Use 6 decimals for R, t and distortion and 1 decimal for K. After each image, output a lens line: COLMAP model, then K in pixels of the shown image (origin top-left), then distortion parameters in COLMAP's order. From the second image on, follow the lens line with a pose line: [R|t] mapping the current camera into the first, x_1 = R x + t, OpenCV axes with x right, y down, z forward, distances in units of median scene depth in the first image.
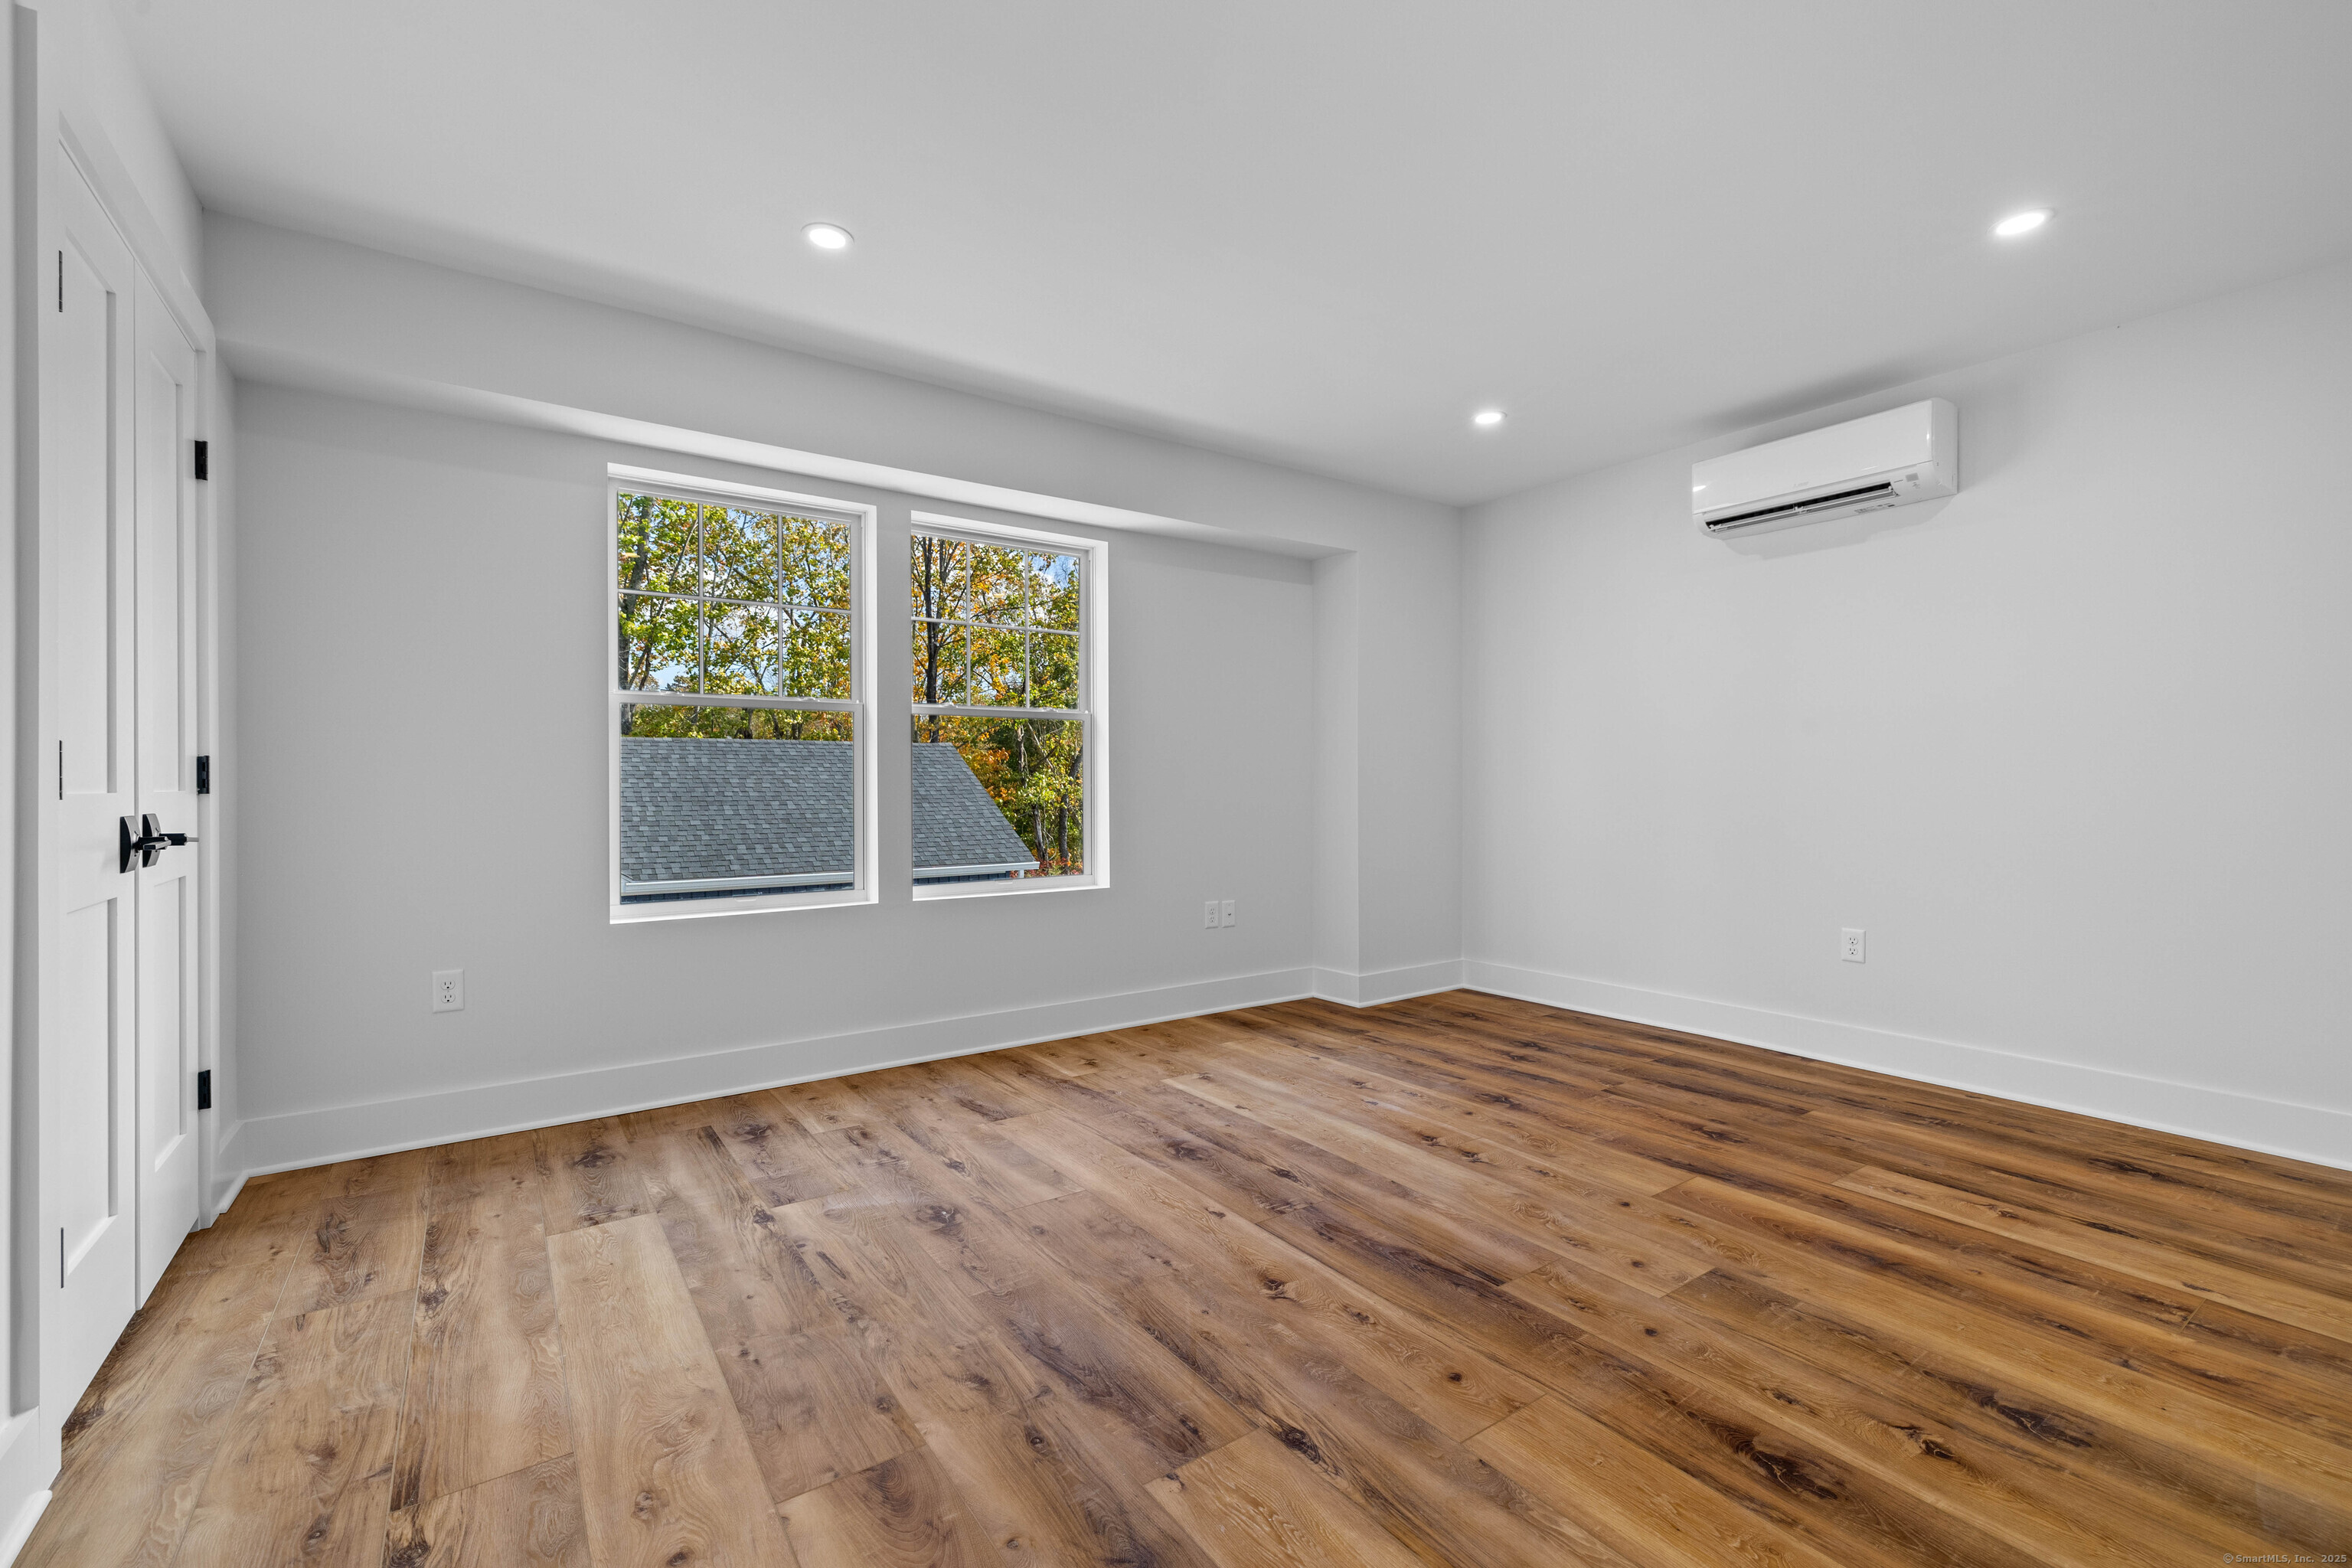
lens RADIAL K [[997.2, 0, 1180.3], [0, 997.2, 786.1], [0, 0, 1]] dist [0.000734, 0.000675]
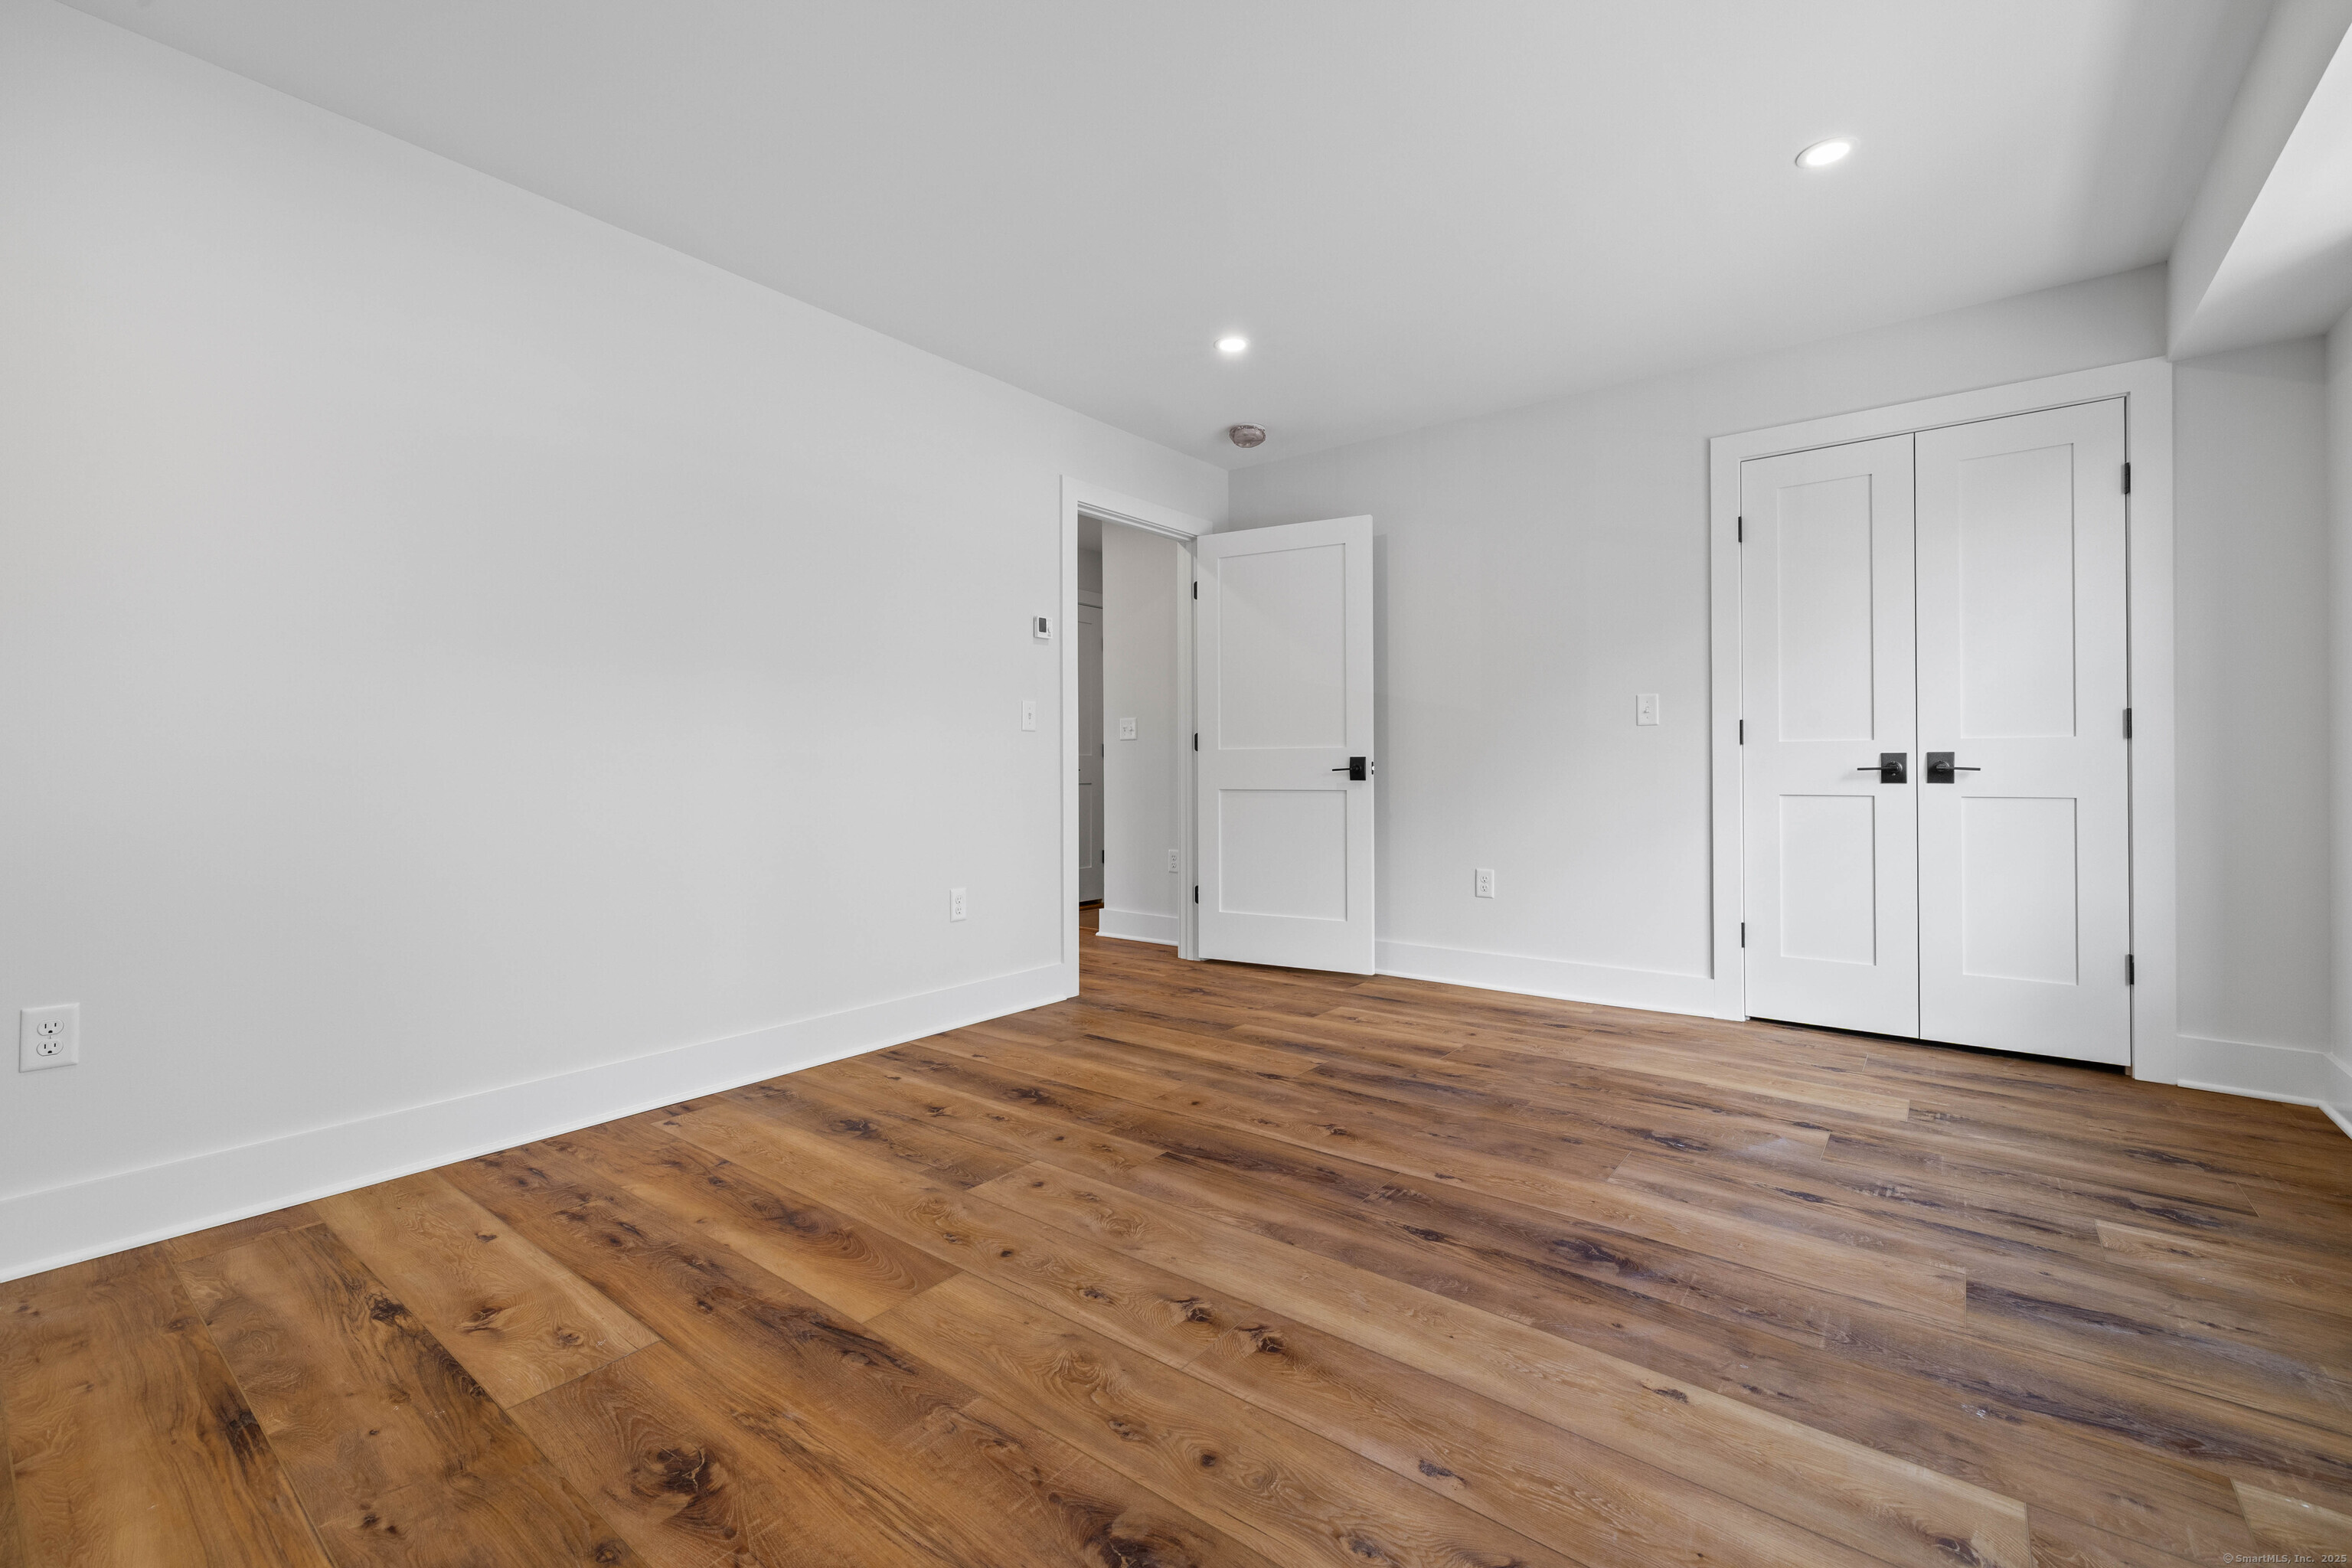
lens RADIAL K [[997.2, 0, 1169.3], [0, 997.2, 771.9], [0, 0, 1]] dist [0.000734, 0.000675]
pose [[-0.959792, 0.007248, -0.280620, 0.552050], [0.005423, 0.999959, 0.007278, 0.032752], [0.280661, 0.005463, -0.959791, 1.828166]]
